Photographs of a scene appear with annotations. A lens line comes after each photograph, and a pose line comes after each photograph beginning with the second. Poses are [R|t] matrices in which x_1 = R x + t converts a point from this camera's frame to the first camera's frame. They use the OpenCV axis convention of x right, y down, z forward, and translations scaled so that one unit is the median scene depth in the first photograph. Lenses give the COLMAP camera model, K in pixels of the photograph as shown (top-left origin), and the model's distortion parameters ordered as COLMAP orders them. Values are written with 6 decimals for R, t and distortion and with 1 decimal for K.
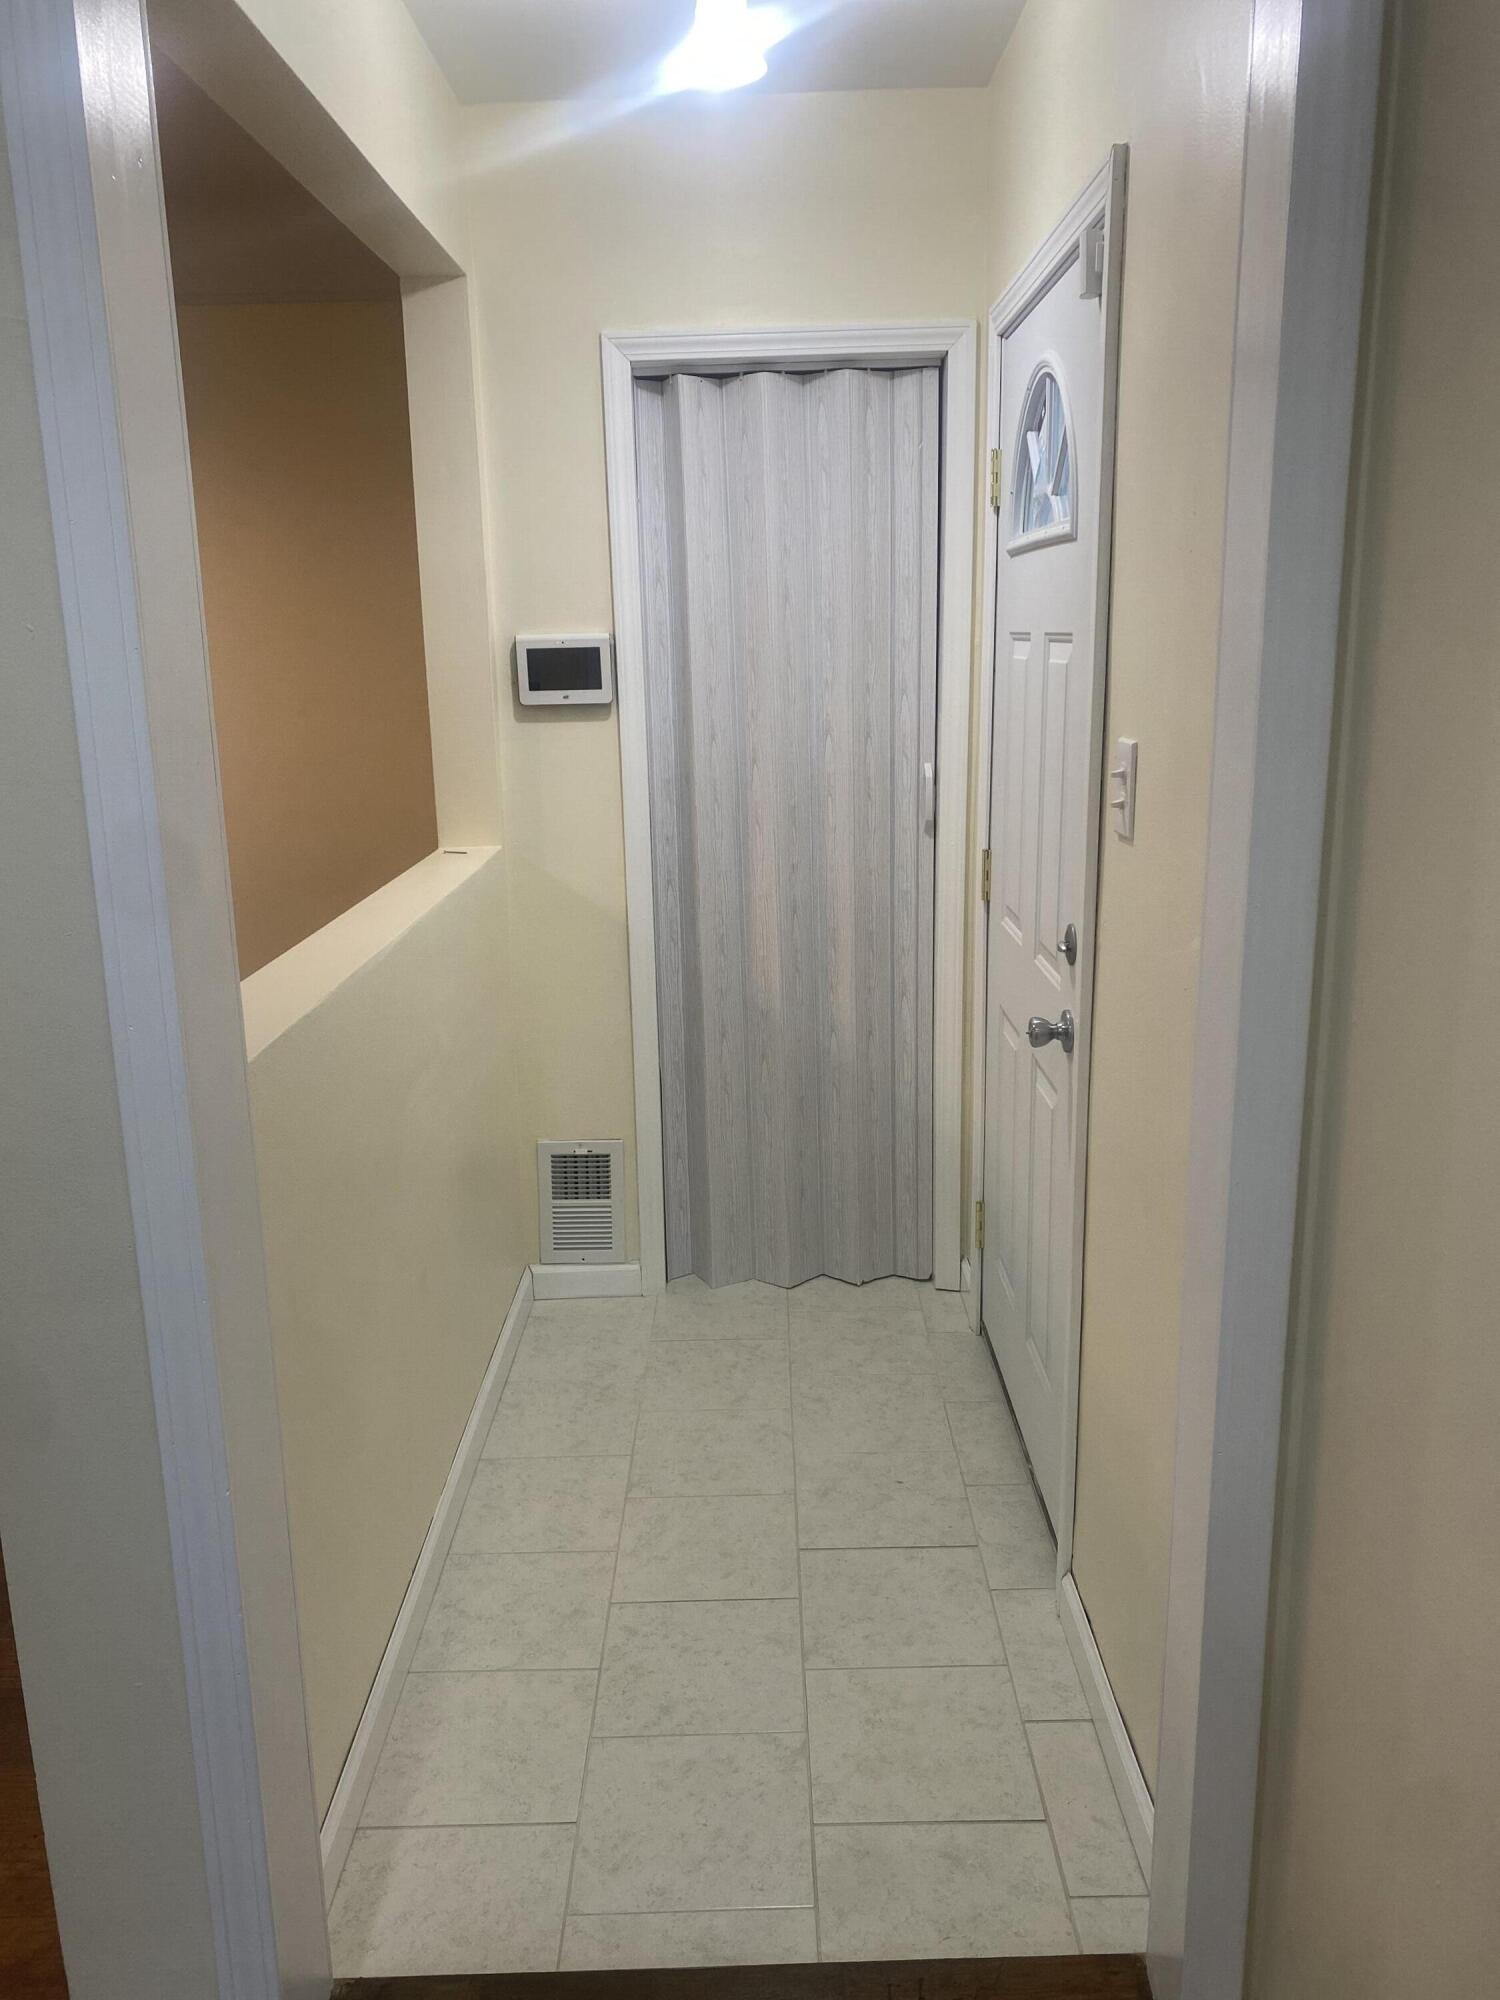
lens RADIAL K [[1542.3, 0, 748.9], [0, 1542.3, 997.9], [0, 0, 1]] dist [0.055162, -0.060601]
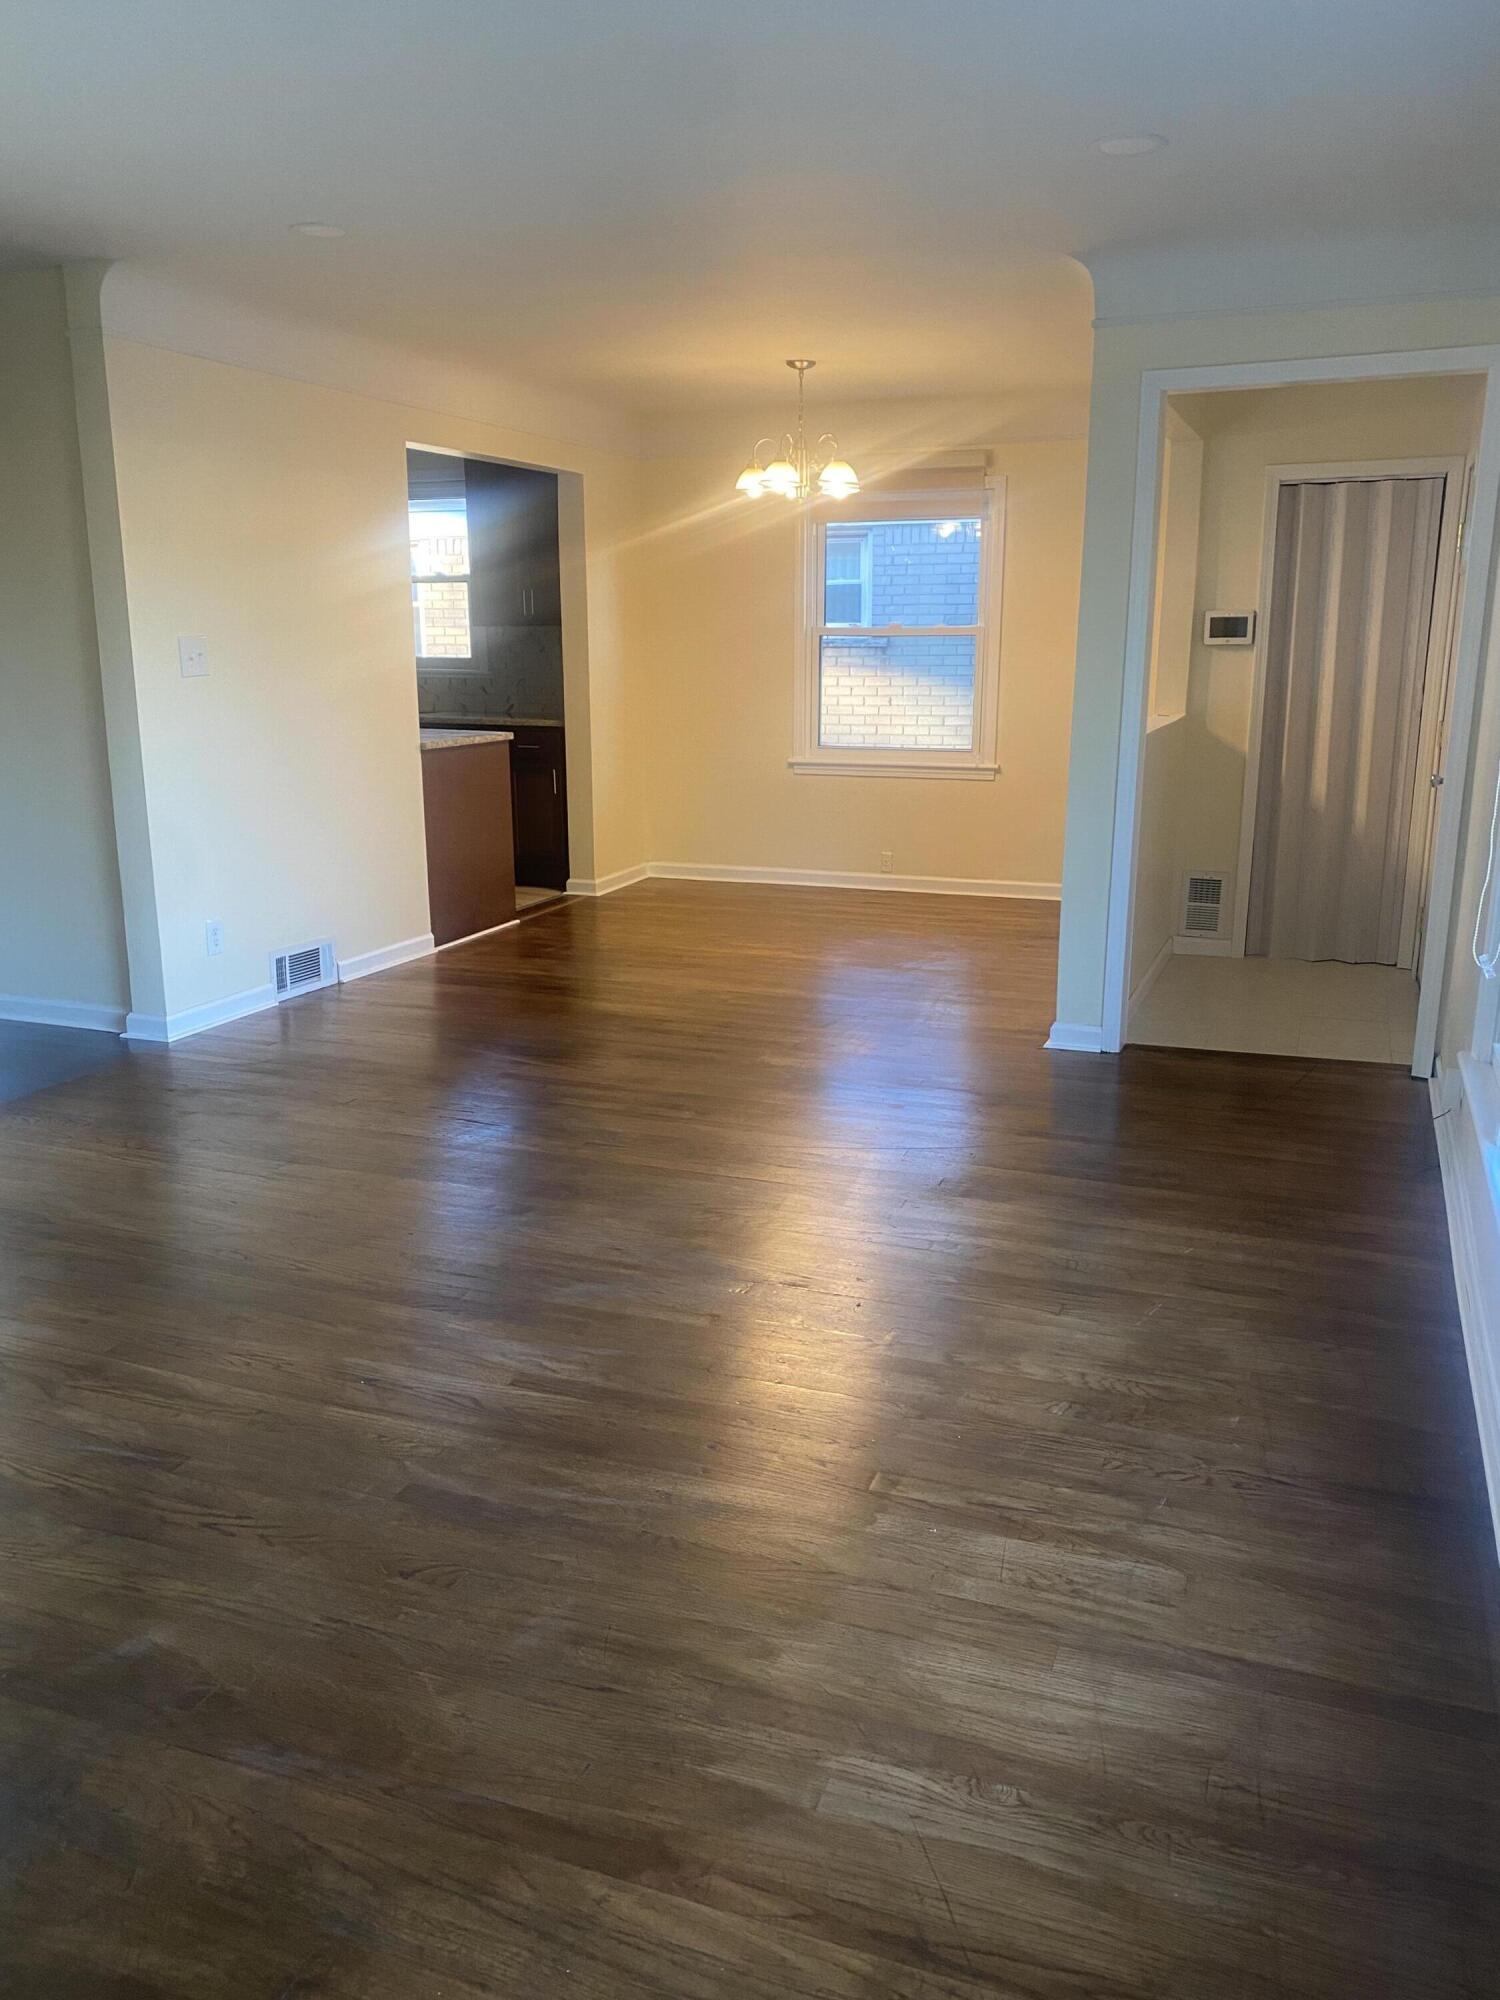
lens RADIAL K [[1542.3, 0, 750.0], [0, 1542.3, 999.1], [0, 0, 1]] dist [0.055162, -0.060601]
pose [[0.942425, 0.098364, -0.319625, -0.012786], [-0.097778, 0.995047, 0.017922, 0.294037], [0.319805, 0.014362, 0.947375, -1.109816]]
